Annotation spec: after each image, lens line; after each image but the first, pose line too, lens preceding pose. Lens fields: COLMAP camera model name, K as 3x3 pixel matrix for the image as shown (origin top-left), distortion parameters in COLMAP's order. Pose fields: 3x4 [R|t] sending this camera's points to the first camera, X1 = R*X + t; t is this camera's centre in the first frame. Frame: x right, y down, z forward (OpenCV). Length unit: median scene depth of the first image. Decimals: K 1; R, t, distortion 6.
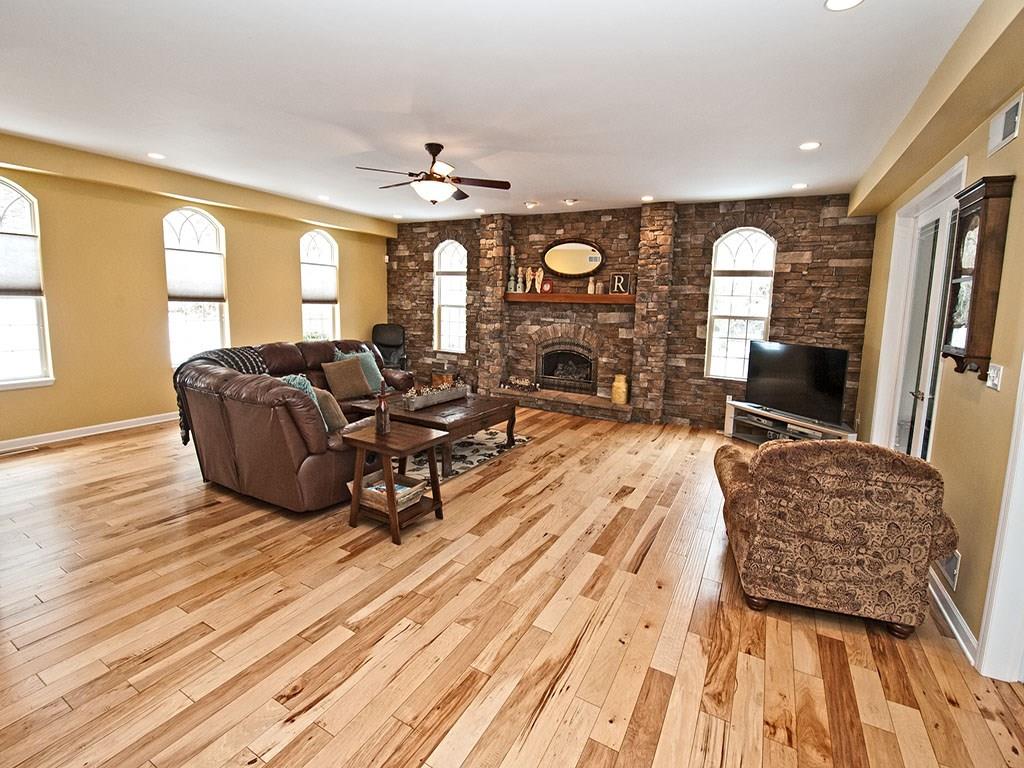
lens RADIAL K [[459.7, 0, 519.4], [0, 459.7, 363.2], [0, 0, 1]] dist [0.030747, -0.038863]
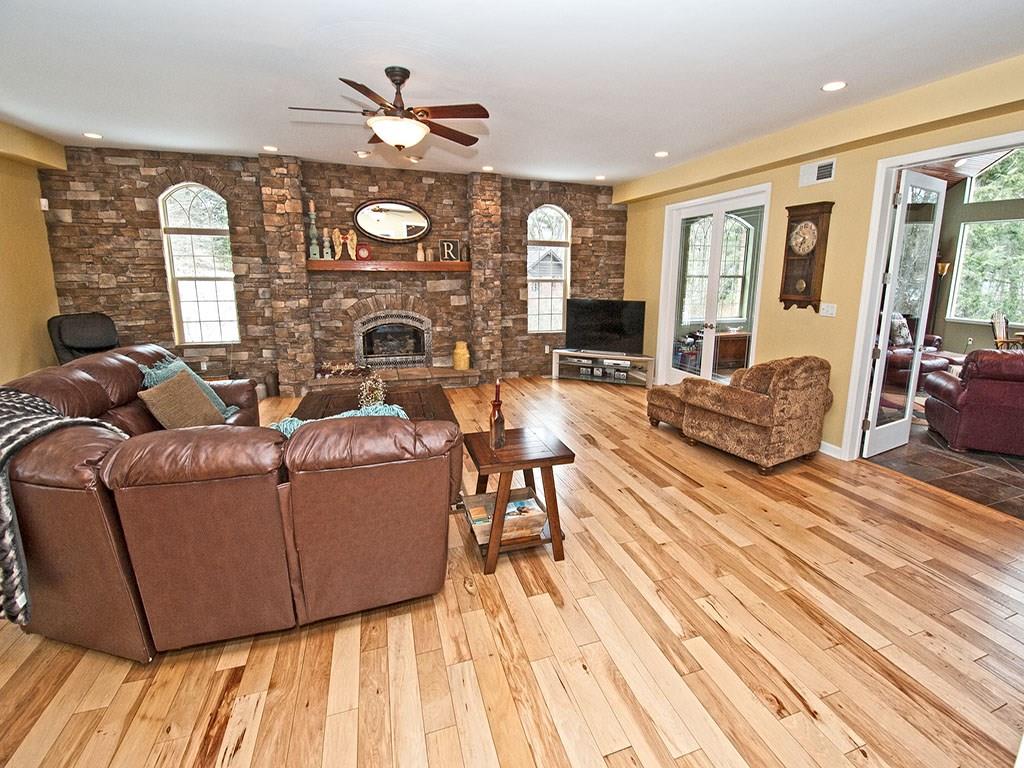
lens RADIAL K [[451.5, 0, 518.3], [0, 451.5, 357.7], [0, 0, 1]] dist [0.016321, -0.025855]
pose [[0.677485, -0.163761, 0.717075, -0.424666], [0.106604, 0.986468, 0.124565, -0.051571], [-0.727770, -0.007948, 0.685775, 0.227030]]
